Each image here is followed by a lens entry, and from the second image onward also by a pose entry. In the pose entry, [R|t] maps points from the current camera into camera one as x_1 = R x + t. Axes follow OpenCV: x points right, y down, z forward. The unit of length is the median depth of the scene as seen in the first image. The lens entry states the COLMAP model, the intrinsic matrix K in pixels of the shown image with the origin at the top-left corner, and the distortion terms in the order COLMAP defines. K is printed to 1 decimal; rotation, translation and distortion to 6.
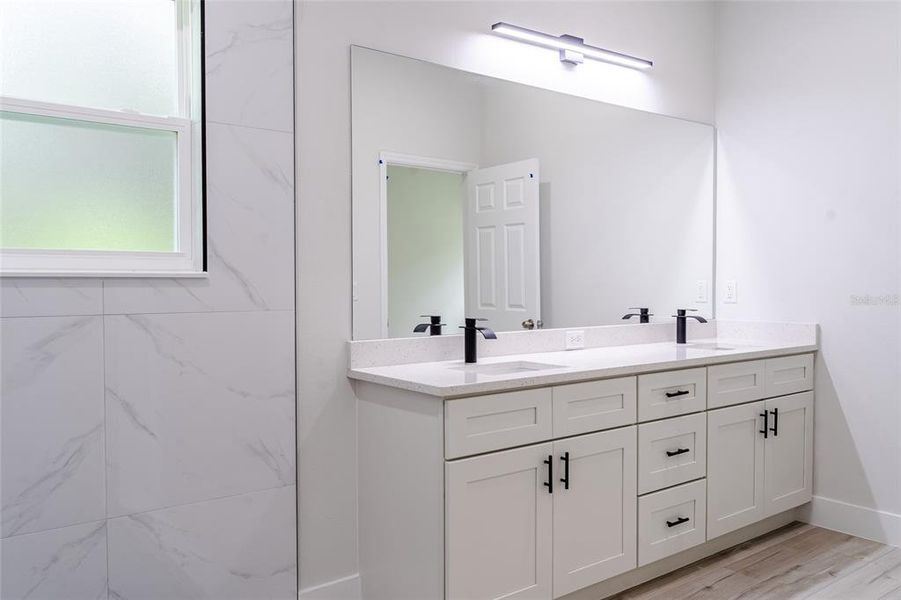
lens RADIAL K [[718.5, 0, 448.0], [0, 718.5, 299.4], [0, 0, 1]] dist [-0.006299, 0.004356]
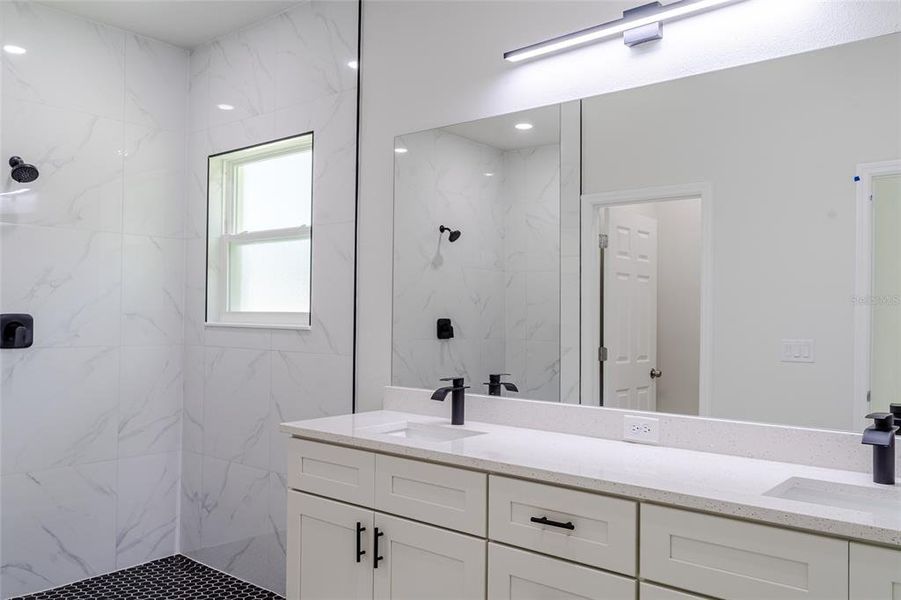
lens RADIAL K [[718.5, 0, 448.1], [0, 718.5, 300.7], [0, 0, 1]] dist [-0.006299, 0.004356]
pose [[0.220397, -0.016412, -0.975272, 1.085077], [-0.041362, 0.998802, -0.026155, -0.057157], [0.974533, 0.046104, 0.219454, 0.870538]]
